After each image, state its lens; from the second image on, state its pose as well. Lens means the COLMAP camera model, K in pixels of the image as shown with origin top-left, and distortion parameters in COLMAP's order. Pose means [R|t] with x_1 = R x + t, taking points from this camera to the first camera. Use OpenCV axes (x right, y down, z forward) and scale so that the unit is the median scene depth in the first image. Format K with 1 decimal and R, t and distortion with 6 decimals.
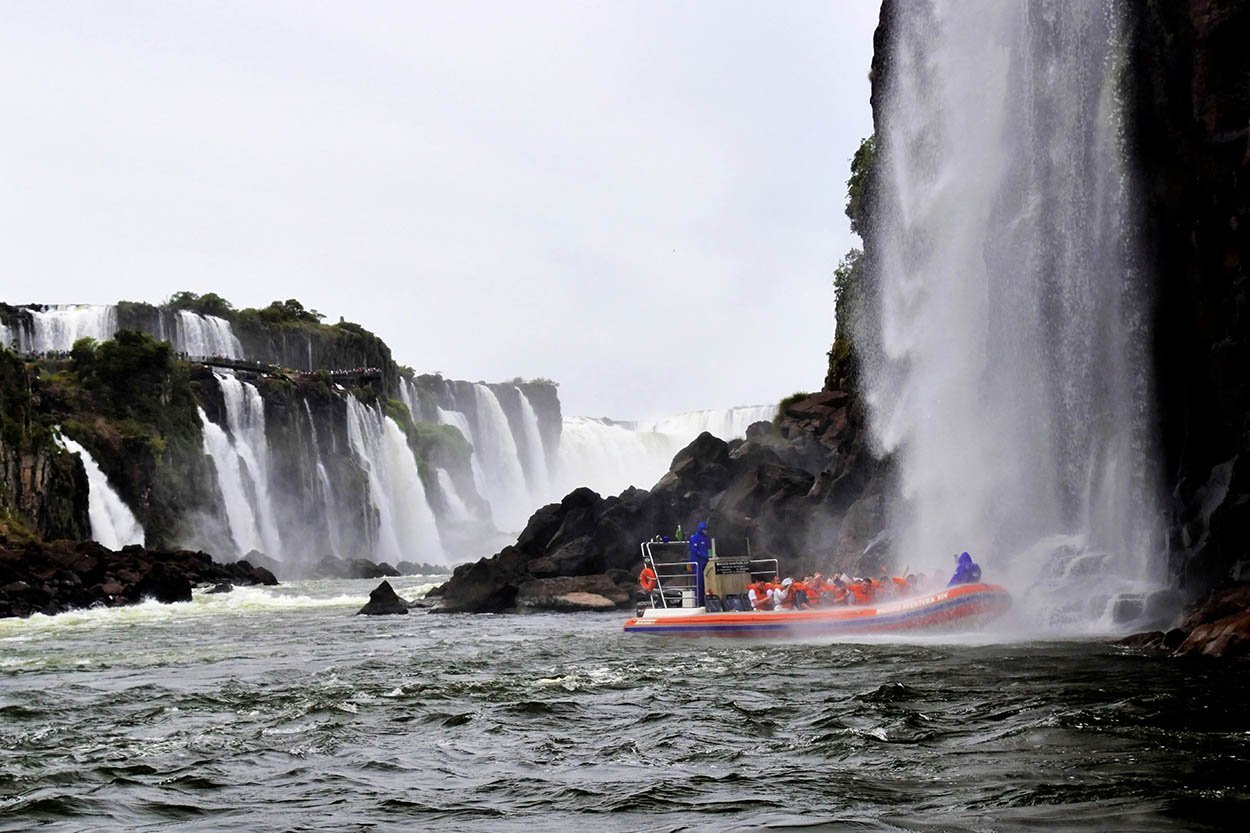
lens RADIAL K [[6338.8, 0, 623.5], [0, 6338.8, 417.9], [0, 0, 1]] dist [2.029858, 0.000000]
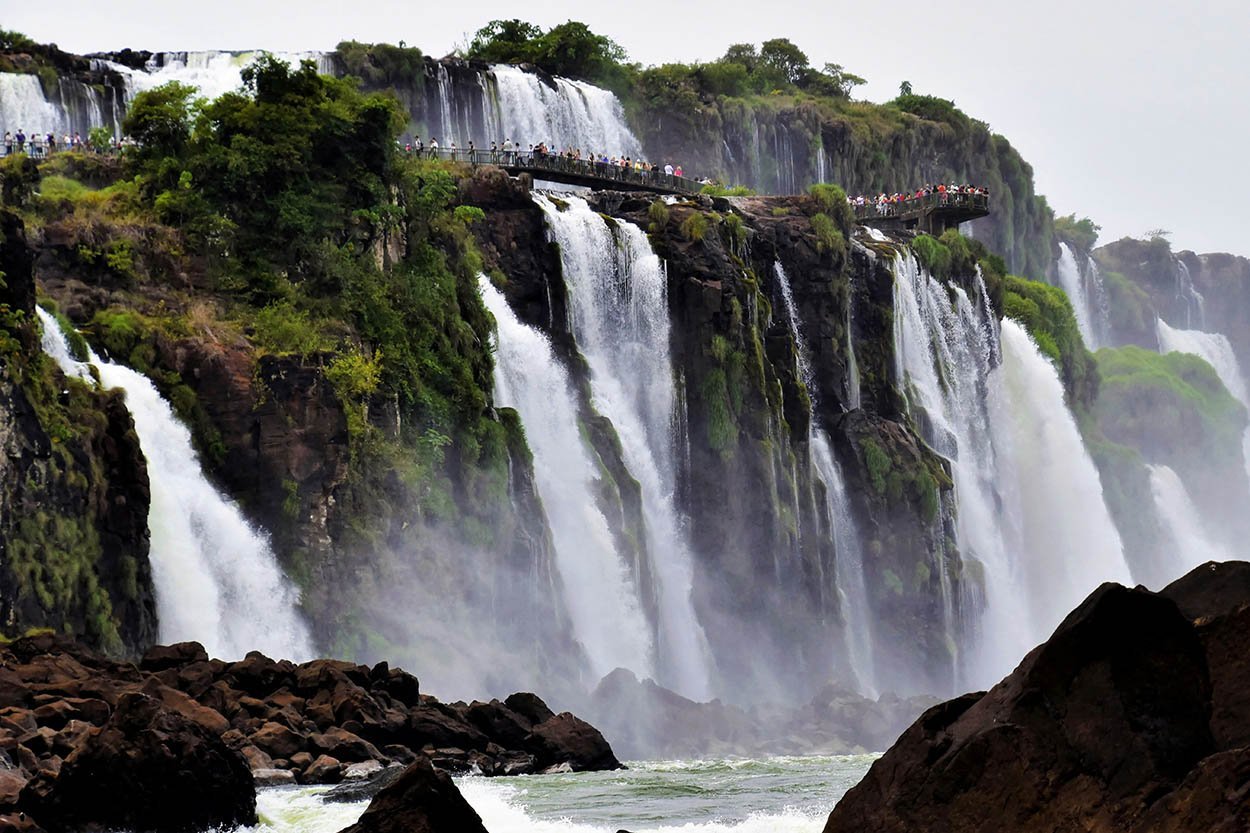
lens RADIAL K [[6338.8, 0, 625.9], [0, 6338.8, 414.7], [0, 0, 1]] dist [2.029858, 0.000000]
pose [[0.991865, -0.006820, -0.127113, -0.011953], [0.003315, 0.999609, -0.027762, 0.016072], [0.127253, 0.027115, 0.991500, 0.635423]]
